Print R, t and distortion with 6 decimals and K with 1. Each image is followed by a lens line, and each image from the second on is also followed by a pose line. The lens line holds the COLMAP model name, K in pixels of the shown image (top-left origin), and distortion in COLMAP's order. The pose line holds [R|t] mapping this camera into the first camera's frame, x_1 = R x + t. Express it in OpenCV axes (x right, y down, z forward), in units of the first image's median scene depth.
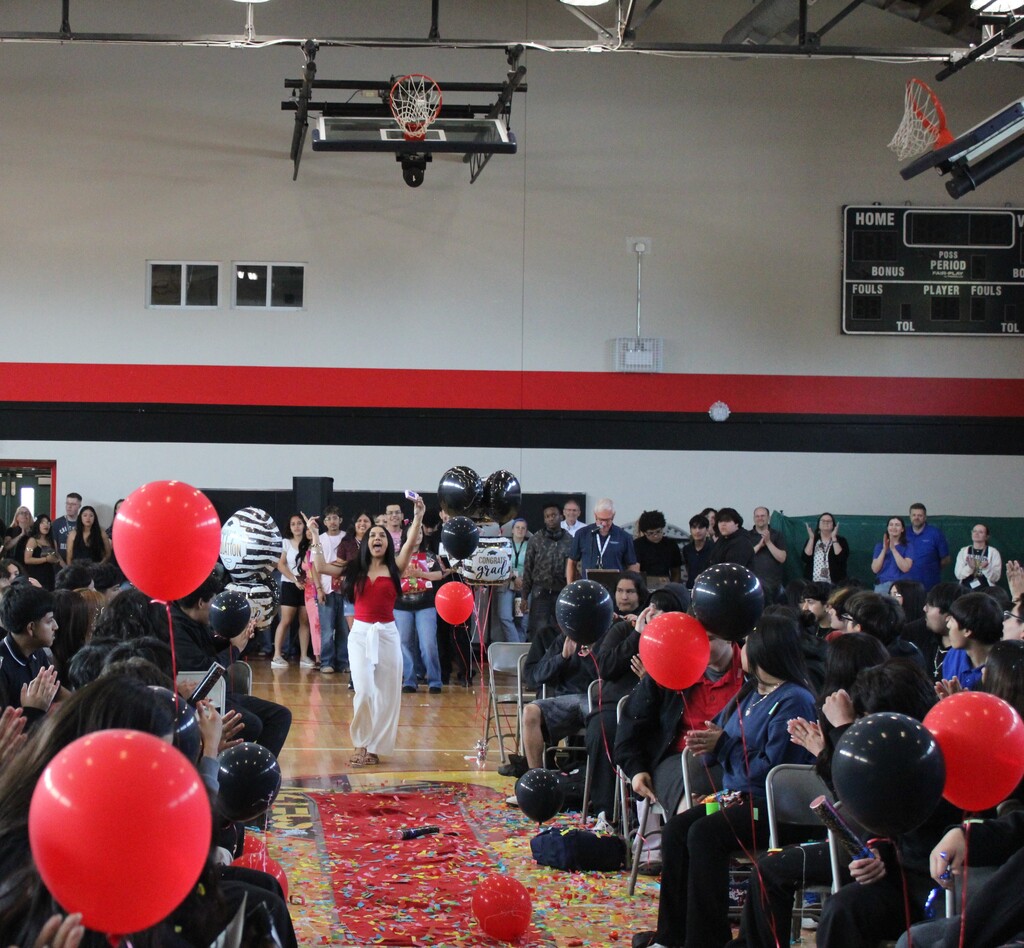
lens RADIAL K [[2057.7, 0, 512.0], [0, 2057.7, 474.0], [0, 0, 1]] dist [0.009256, 0.021476]
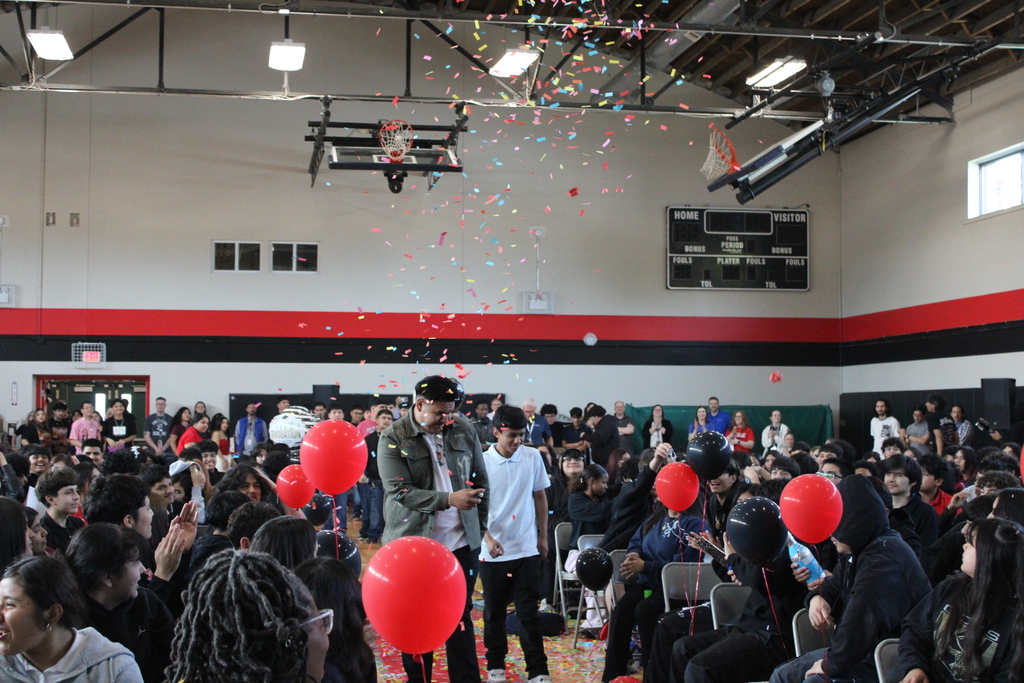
lens RADIAL K [[1490.8, 0, 512.0], [0, 1490.8, 341.5], [0, 0, 1]] dist [-0.034469, 0.102805]
pose [[0.988626, -0.006600, 0.150252, -0.124892], [0.010441, 0.999638, -0.024789, -0.001709], [-0.150034, 0.026076, 0.988337, -0.094042]]
